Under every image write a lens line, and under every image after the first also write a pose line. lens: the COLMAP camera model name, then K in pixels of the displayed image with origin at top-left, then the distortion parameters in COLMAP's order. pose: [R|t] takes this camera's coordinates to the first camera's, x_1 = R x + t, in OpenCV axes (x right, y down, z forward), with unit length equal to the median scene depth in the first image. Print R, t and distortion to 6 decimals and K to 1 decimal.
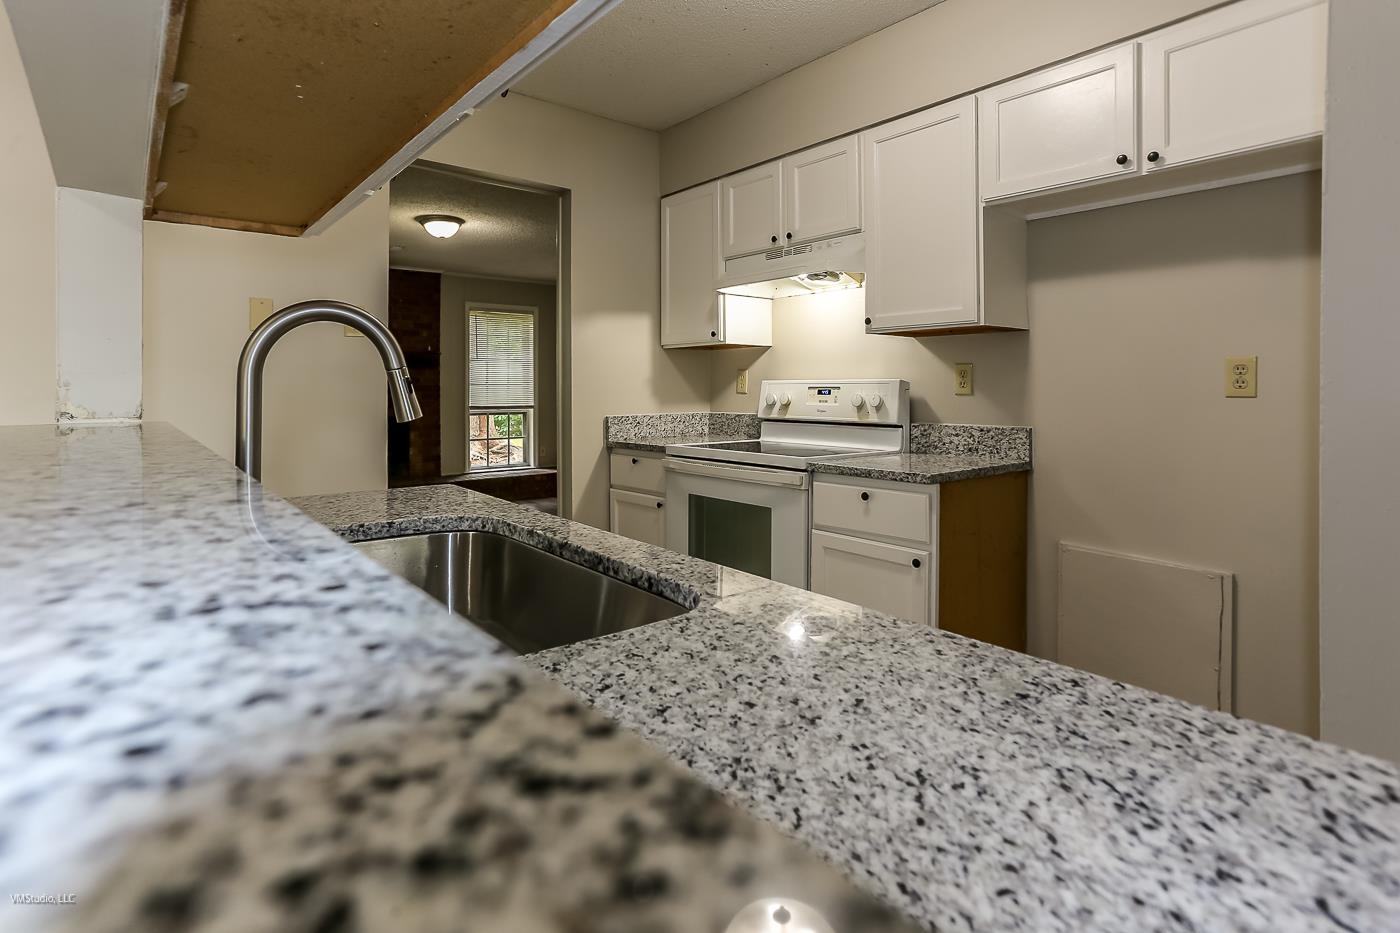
lens RADIAL K [[690.1, 0, 696.5], [0, 690.1, 381.5], [0, 0, 1]] dist [-0.046345, 0.019772]
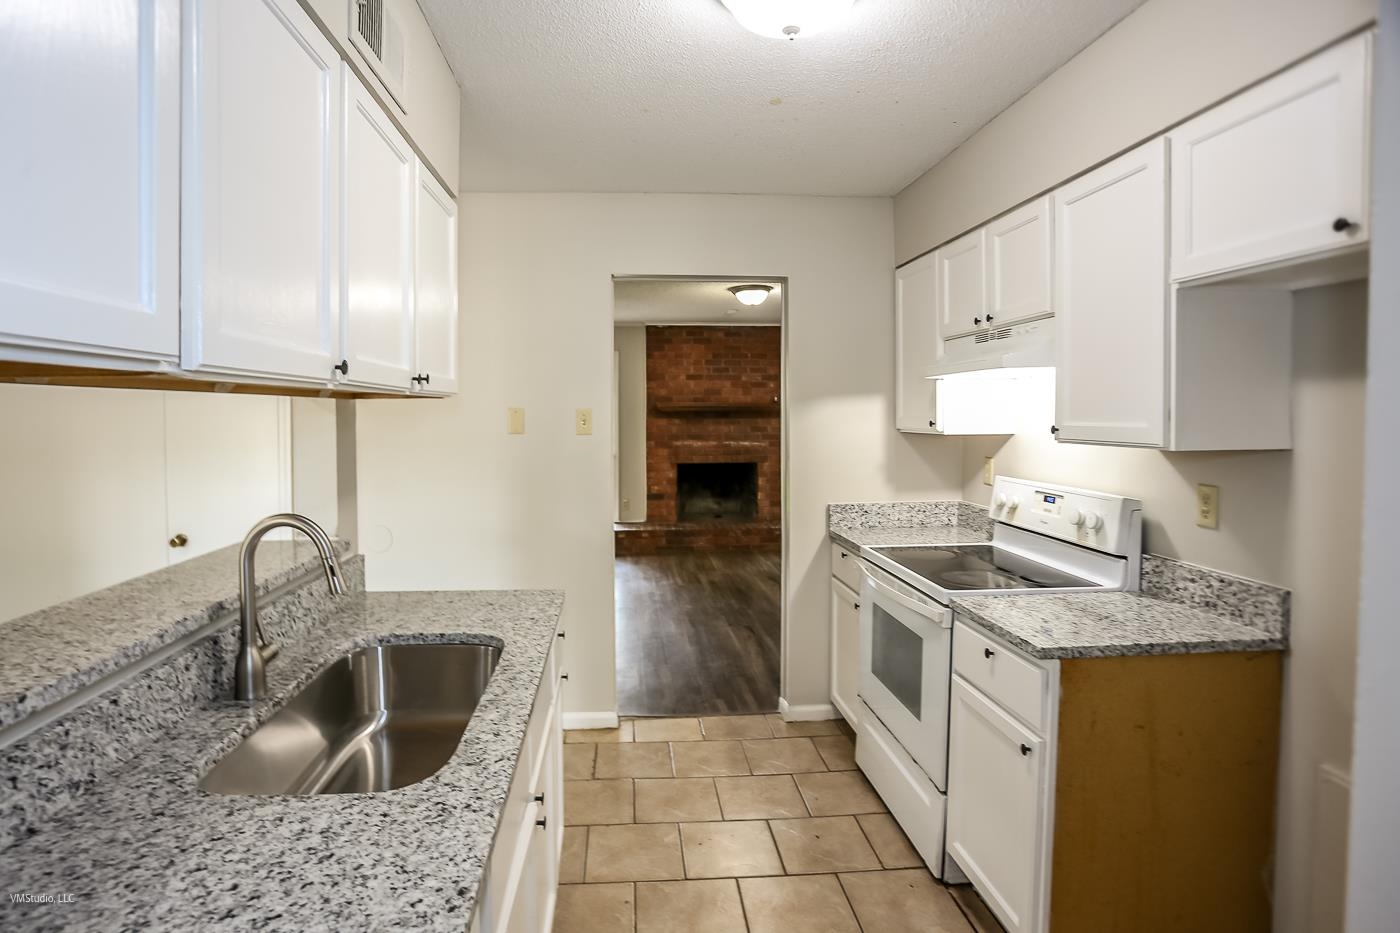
lens RADIAL K [[715.1, 0, 701.1], [0, 715.1, 433.2], [0, 0, 1]] dist [-0.036762, 0.000820]
pose [[0.829625, 0.017625, -0.558043, 0.346934], [0.006042, 0.999160, 0.040540, -0.112498], [0.558289, -0.037005, 0.828821, 0.072840]]
